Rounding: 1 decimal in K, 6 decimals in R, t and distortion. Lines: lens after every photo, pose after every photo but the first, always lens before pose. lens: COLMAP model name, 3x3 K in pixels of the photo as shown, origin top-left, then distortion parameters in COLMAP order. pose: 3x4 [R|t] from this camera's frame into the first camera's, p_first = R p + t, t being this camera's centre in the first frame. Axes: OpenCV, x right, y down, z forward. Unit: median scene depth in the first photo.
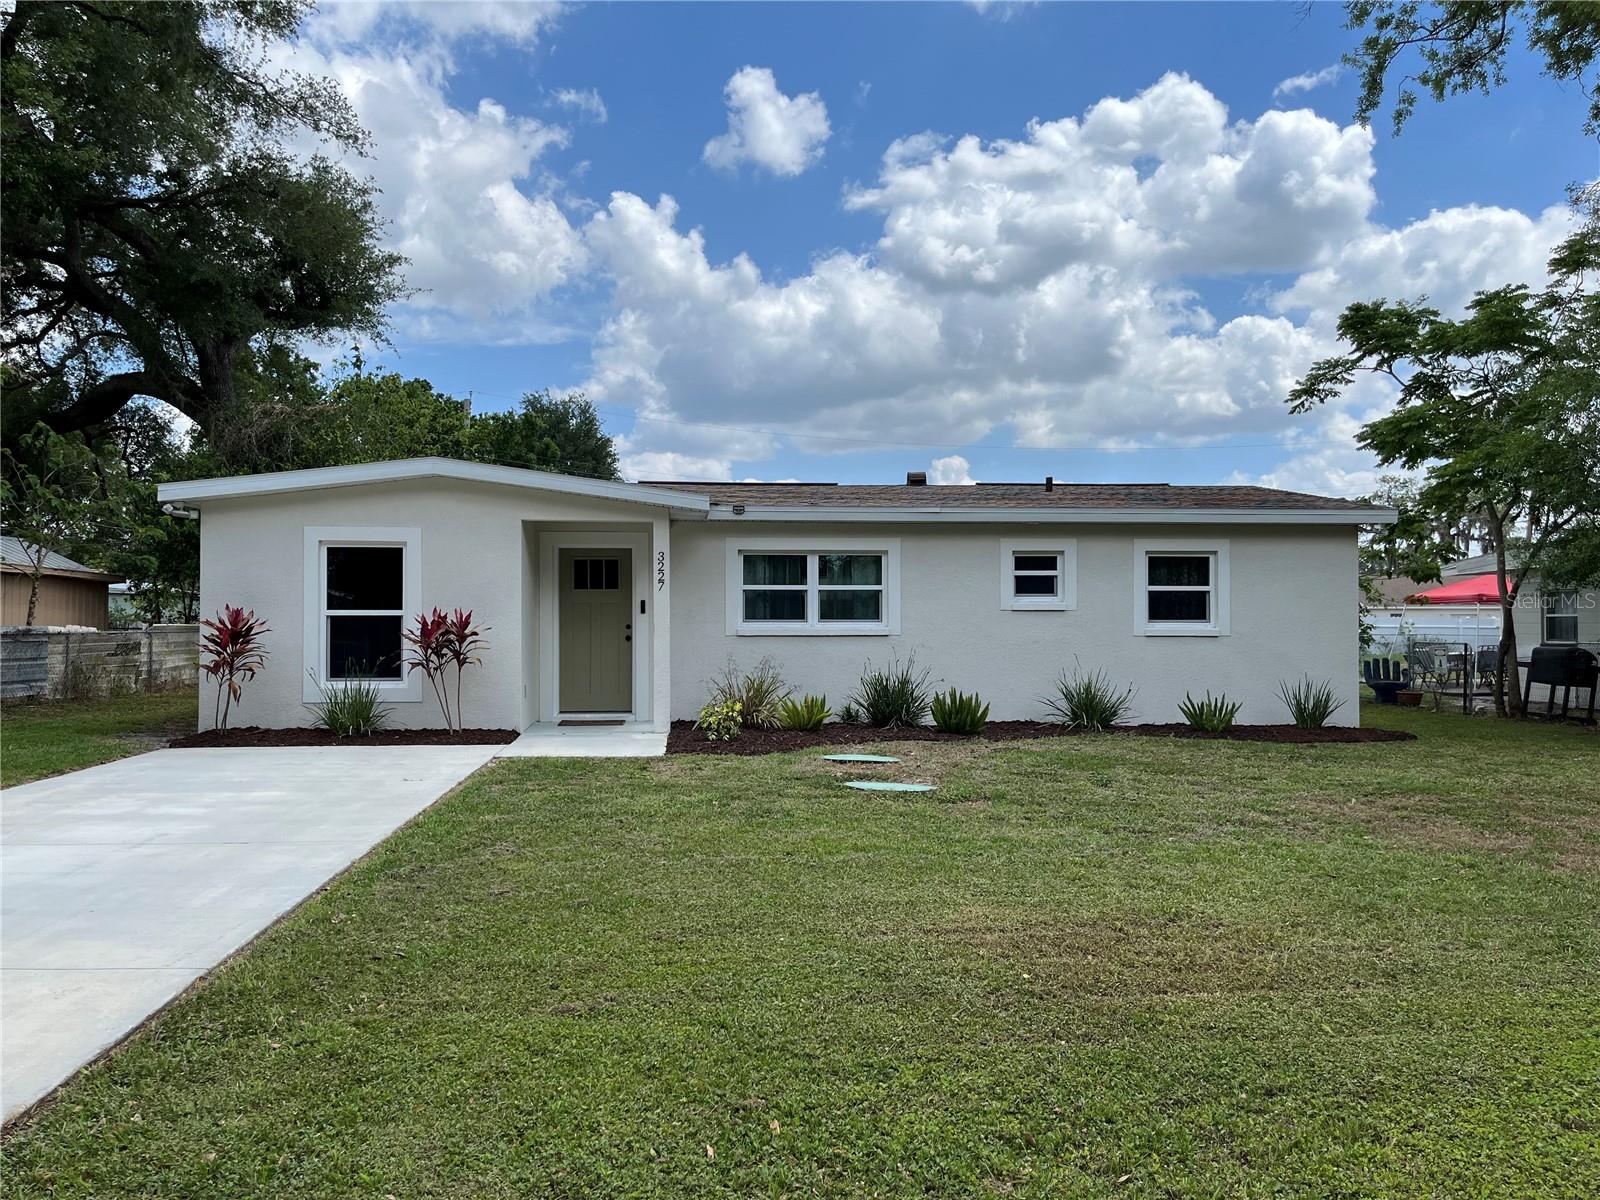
lens RADIAL K [[1213.9, 0, 796.3], [0, 1213.9, 612.4], [0, 0, 1]] dist [0.057699, -0.084567]
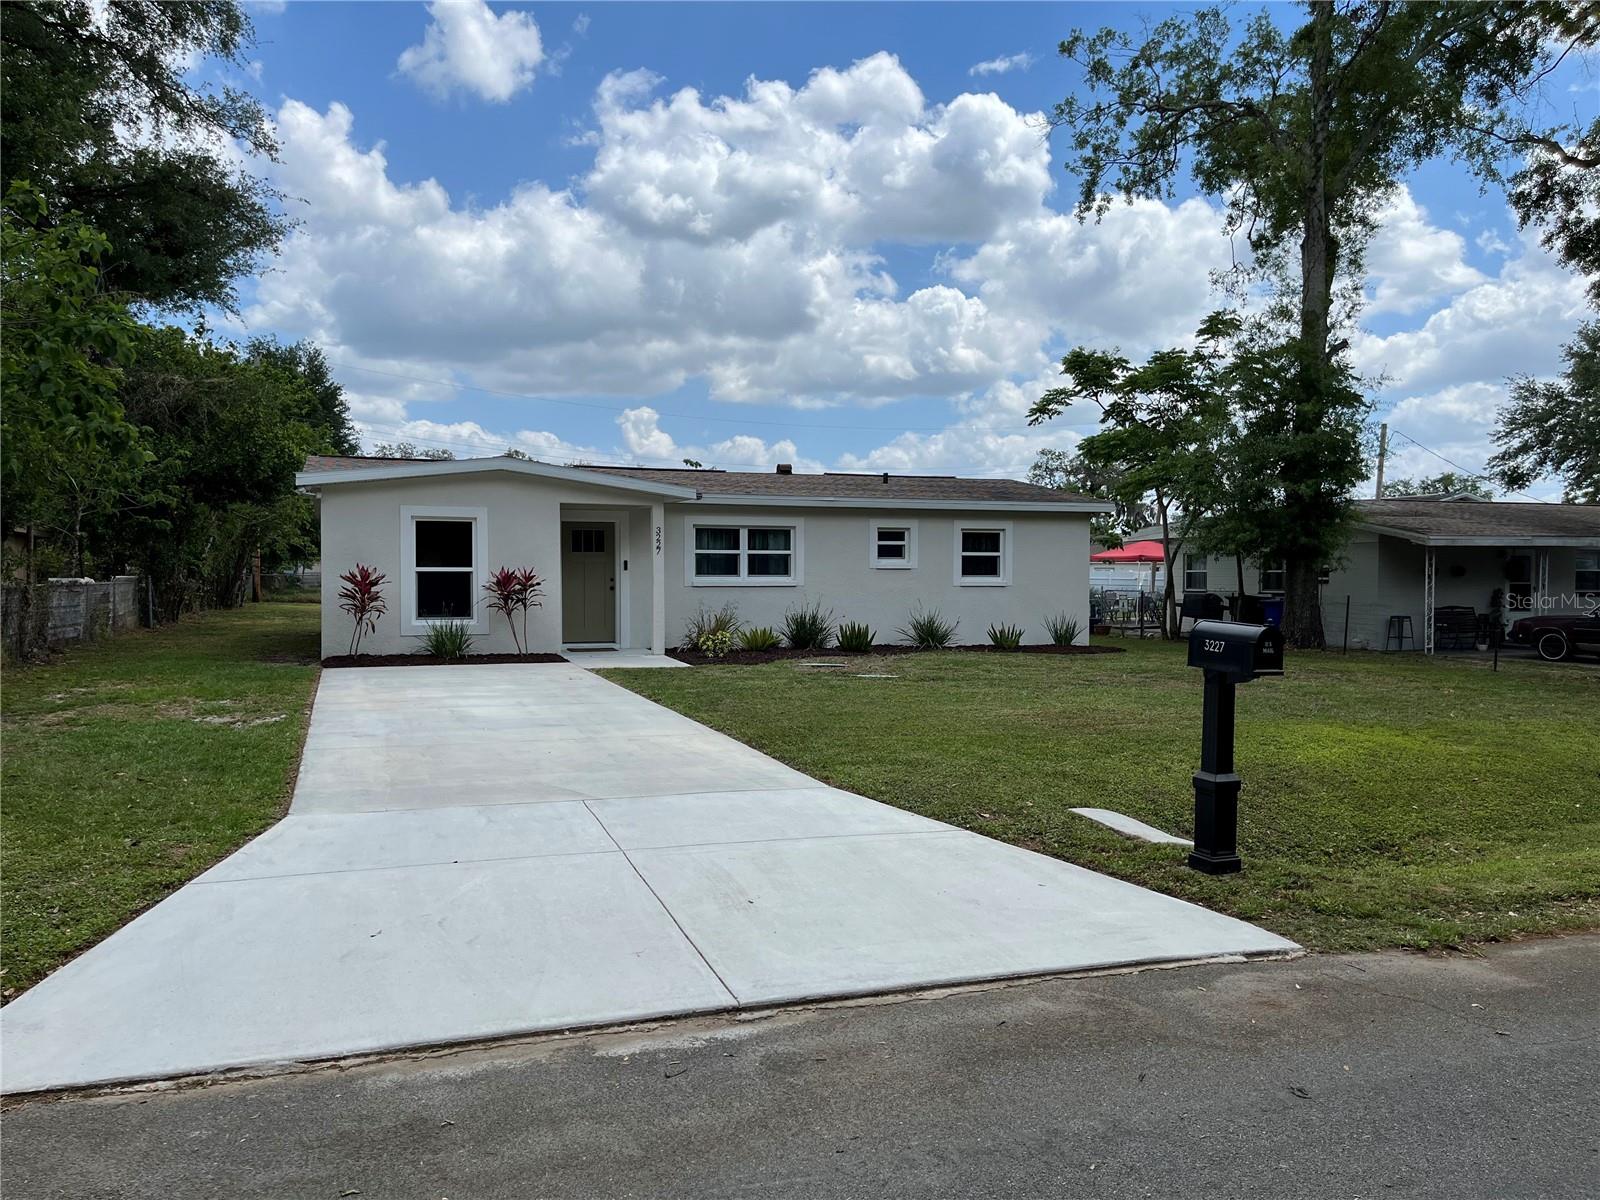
lens RADIAL K [[1247.0, 0, 830.0], [0, 1247.0, 608.2], [0, 0, 1]] dist [0.057430, -0.100643]
pose [[0.958403, -0.005982, 0.285354, -0.299957], [-0.004684, 0.999316, 0.036681, -0.008791], [-0.285378, -0.036492, 0.957720, -0.410383]]
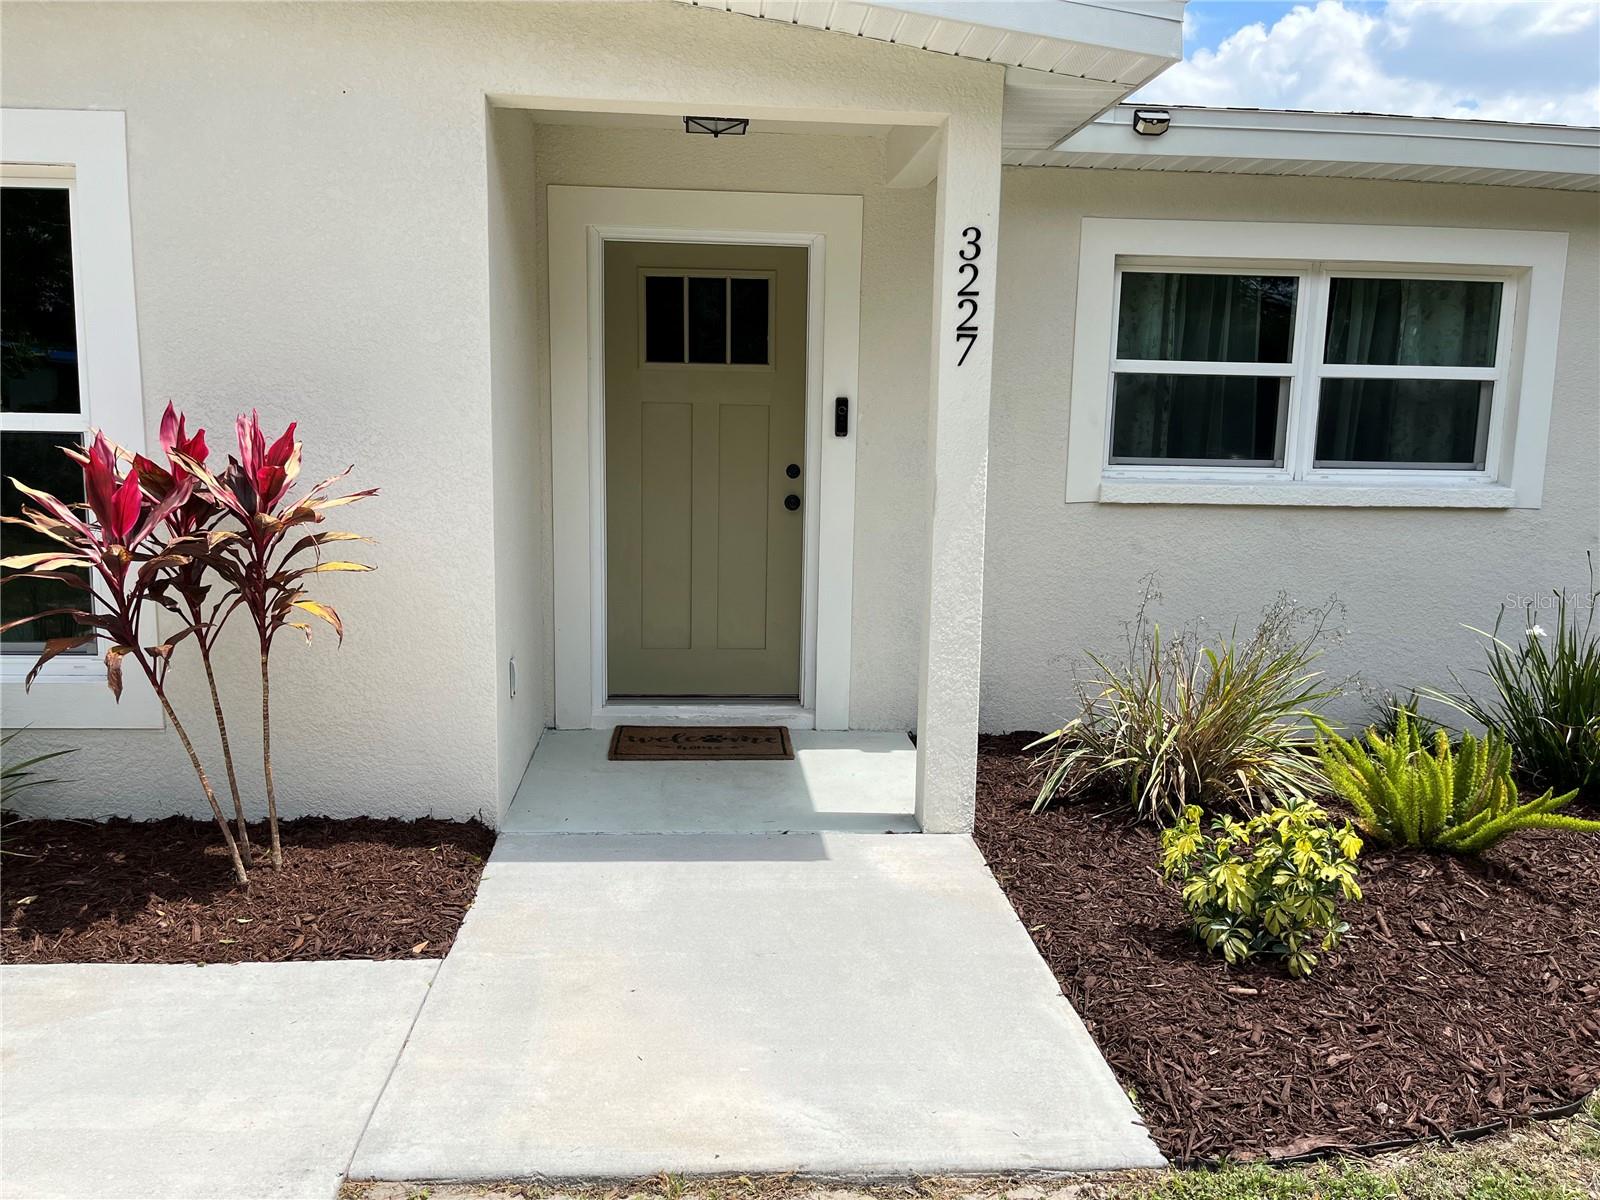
lens RADIAL K [[1213.9, 0, 796.3], [0, 1213.9, 612.4], [0, 0, 1]] dist [0.057699, -0.084567]
pose [[0.999769, 0.021465, -0.001052, -0.134032], [-0.021005, 0.986347, 0.163337, -0.005899], [0.004544, -0.163277, 0.986570, 0.624047]]
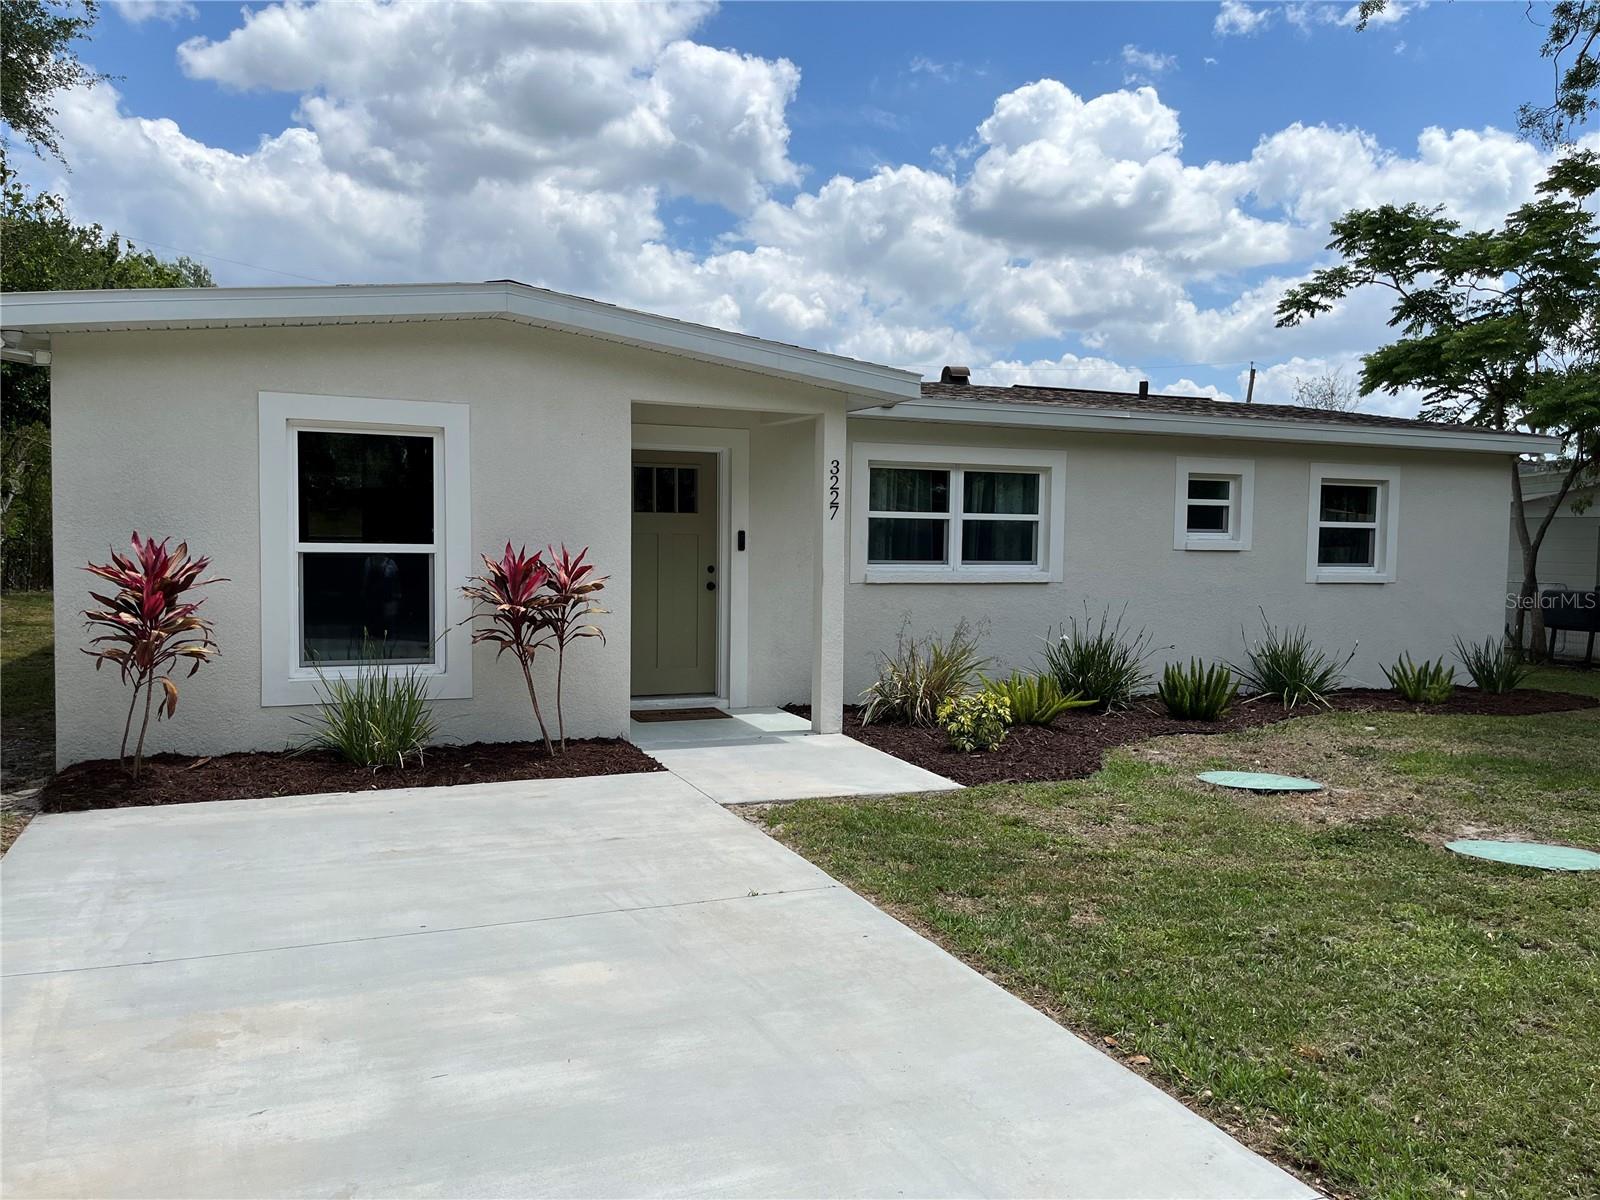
lens RADIAL K [[1213.9, 0, 796.3], [0, 1213.9, 612.4], [0, 0, 1]] dist [0.057699, -0.084567]
pose [[0.949255, -0.005403, 0.314460, -0.302255], [-0.016825, 0.997548, 0.067929, -0.010906], [-0.314056, -0.069773, 0.946837, 0.335454]]
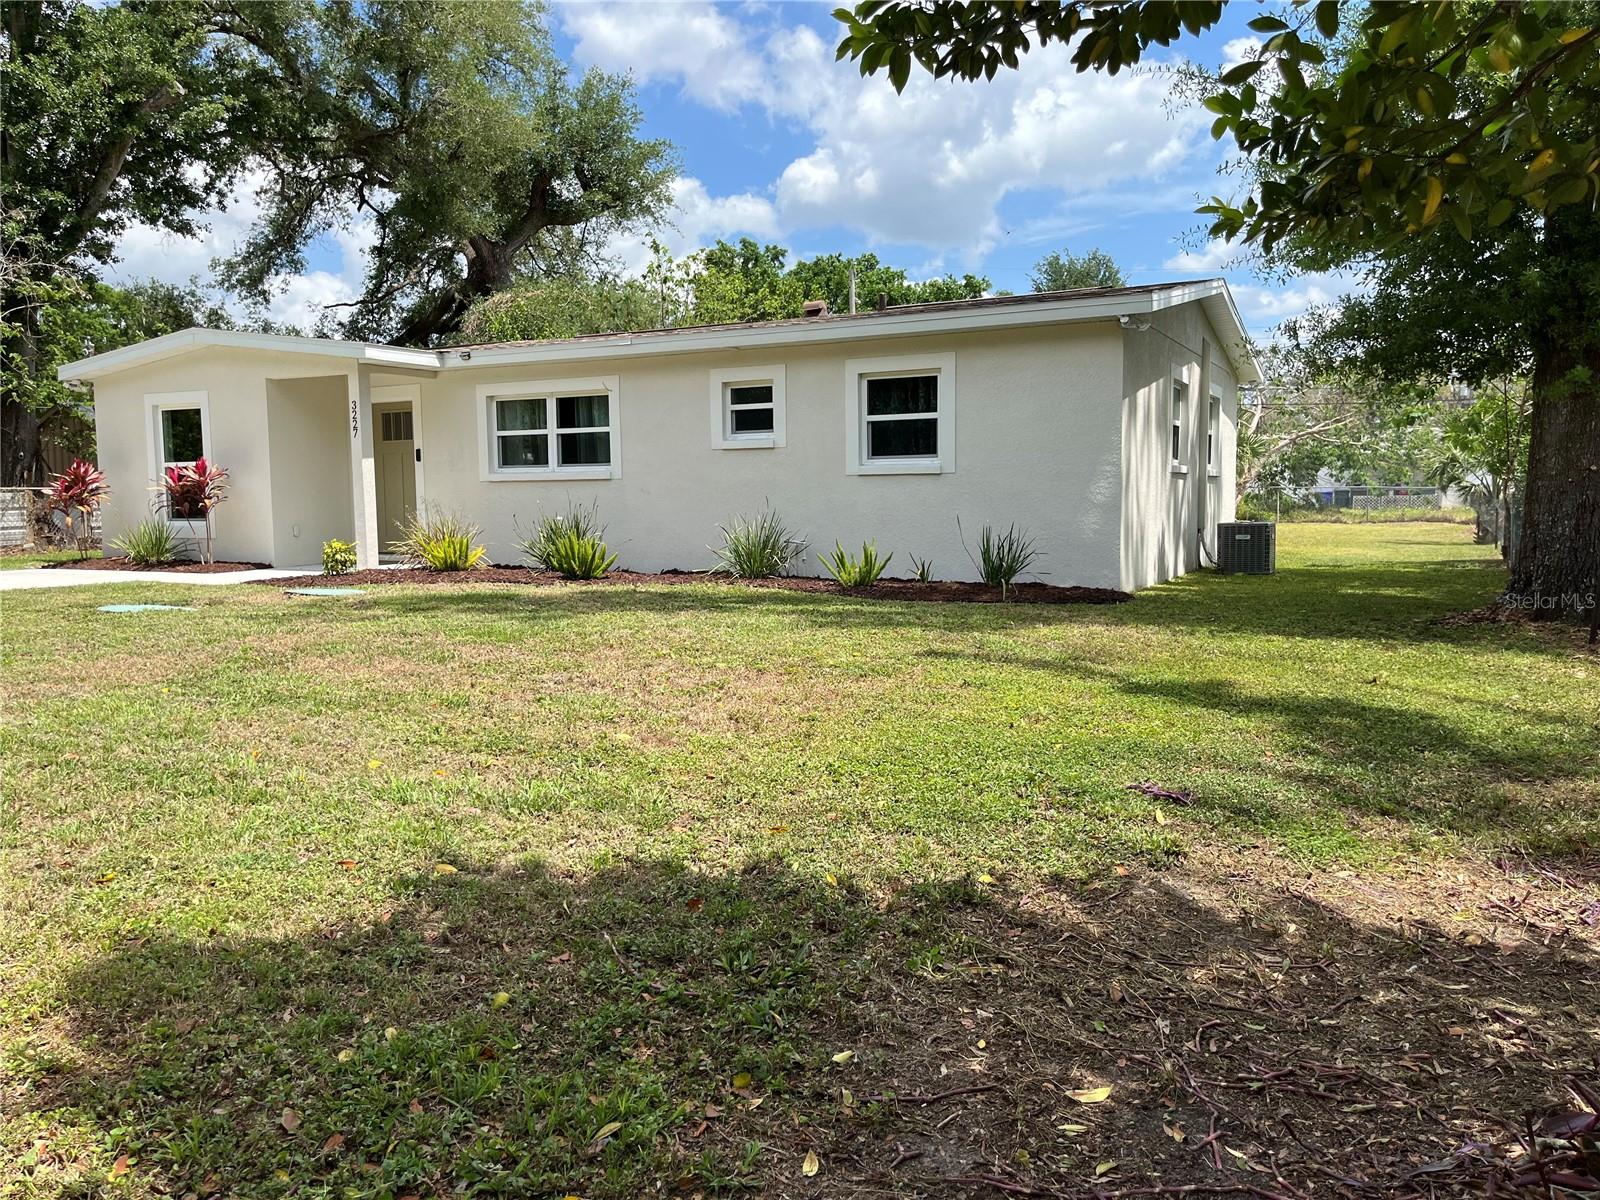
lens RADIAL K [[1219.2, 0, 795.0], [0, 1219.2, 588.4], [0, 0, 1]] dist [0.058453, -0.082091]
pose [[0.848600, 0.030877, -0.528134, 0.703287], [0.014160, 0.996612, 0.081018, 0.028444], [0.528846, -0.076230, 0.845287, 0.251884]]
